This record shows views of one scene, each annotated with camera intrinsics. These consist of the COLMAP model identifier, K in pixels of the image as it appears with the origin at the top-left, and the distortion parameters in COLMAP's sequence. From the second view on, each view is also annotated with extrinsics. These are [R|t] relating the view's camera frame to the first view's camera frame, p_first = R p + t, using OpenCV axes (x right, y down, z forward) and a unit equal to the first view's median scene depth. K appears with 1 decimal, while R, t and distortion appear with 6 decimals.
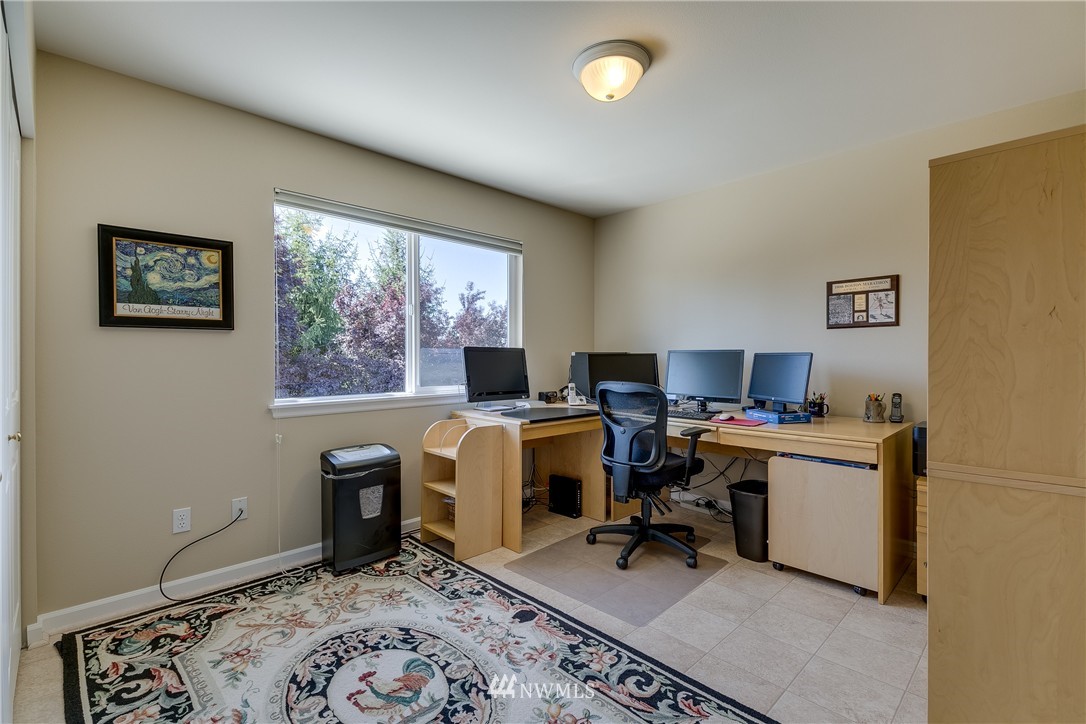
lens RADIAL K [[480.0, 0, 542.5], [0, 480.0, 355.6], [0, 0, 1]] dist [0.013938, -0.003868]
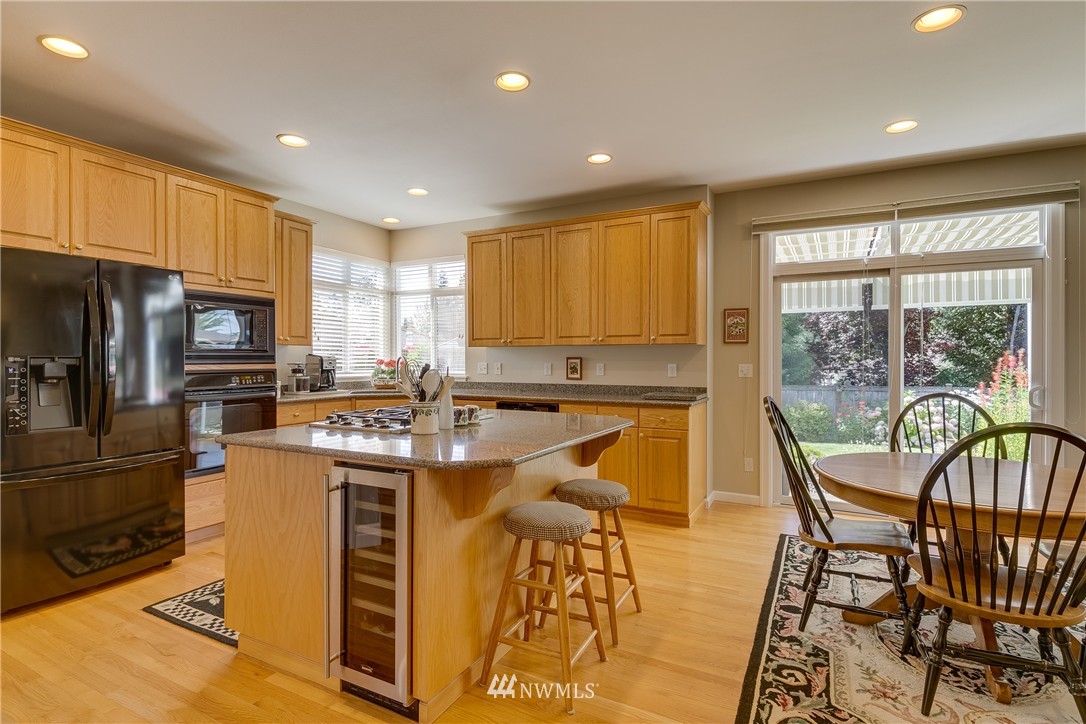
lens RADIAL K [[547.0, 0, 541.5], [0, 547.0, 363.0], [0, 0, 1]] dist [0.012266, -0.002865]
pose [[-0.317523, -0.000239, 0.948251, -0.954737], [0.012288, 0.999915, 0.004366, -0.047795], [-0.948171, 0.013038, -0.317493, 1.743496]]
